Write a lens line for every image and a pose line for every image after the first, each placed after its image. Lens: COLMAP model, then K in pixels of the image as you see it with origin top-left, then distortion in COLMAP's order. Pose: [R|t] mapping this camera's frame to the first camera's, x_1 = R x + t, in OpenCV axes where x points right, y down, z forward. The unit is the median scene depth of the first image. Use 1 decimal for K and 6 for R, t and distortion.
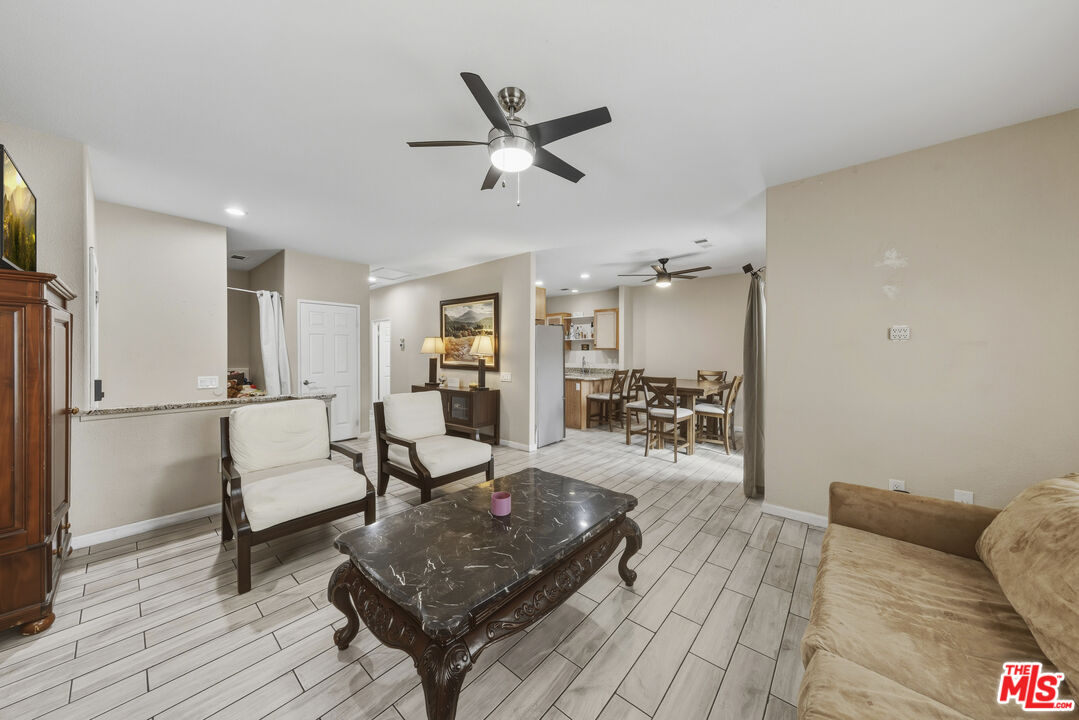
lens RADIAL K [[360.7, 0, 542.8], [0, 360.7, 355.5], [0, 0, 1]] dist [-0.000482, -0.000003]
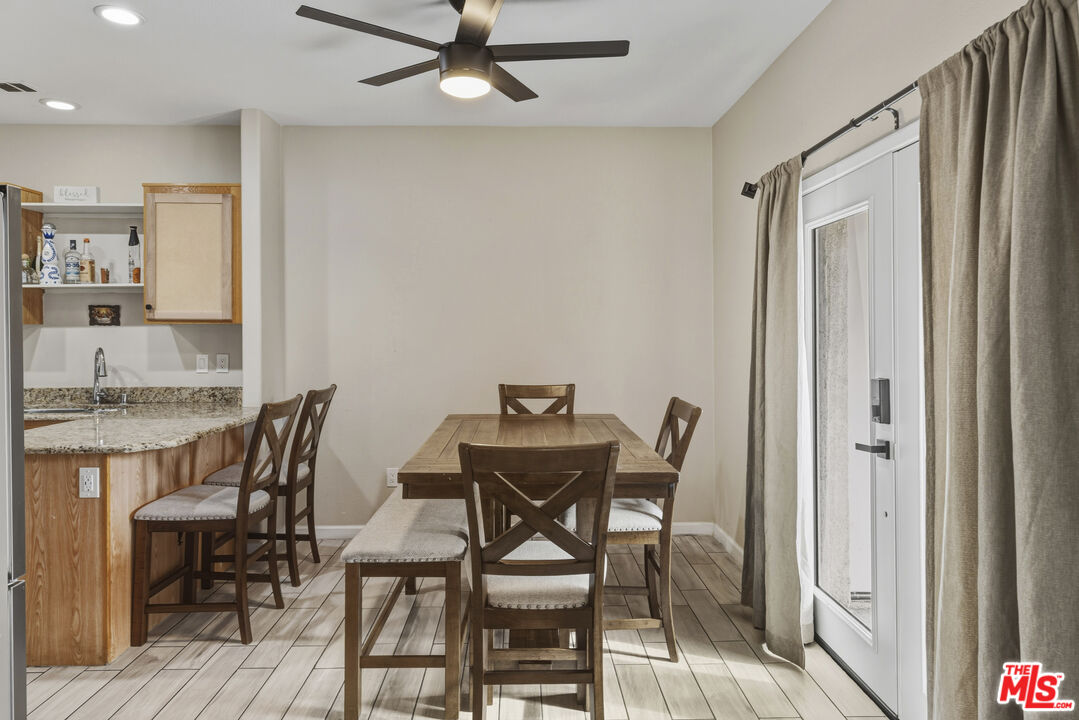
lens RADIAL K [[699.5, 0, 538.7], [0, 699.5, 322.8], [0, 0, 1]] dist [0.000274, -0.002488]
pose [[0.757680, -0.000452, 0.652627, 0.018332], [0.009470, 0.999902, -0.010302, -0.007909], [-0.652558, 0.013986, 0.757610, 0.379486]]
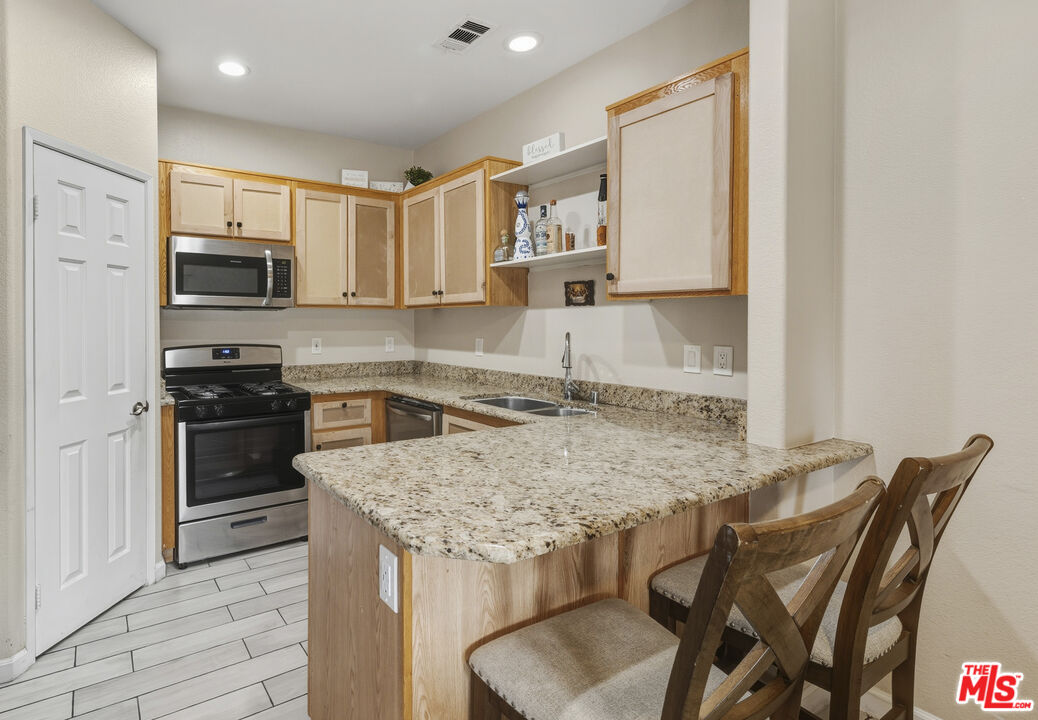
lens RADIAL K [[531.7, 0, 414.1], [0, 531.7, 330.3], [0, 0, 1]] dist [0.010034, -0.001337]
pose [[0.945911, -0.000361, -0.324426, 0.135899], [0.003892, 0.999940, 0.010236, -0.002240], [0.324403, -0.010945, 0.945856, 0.672056]]
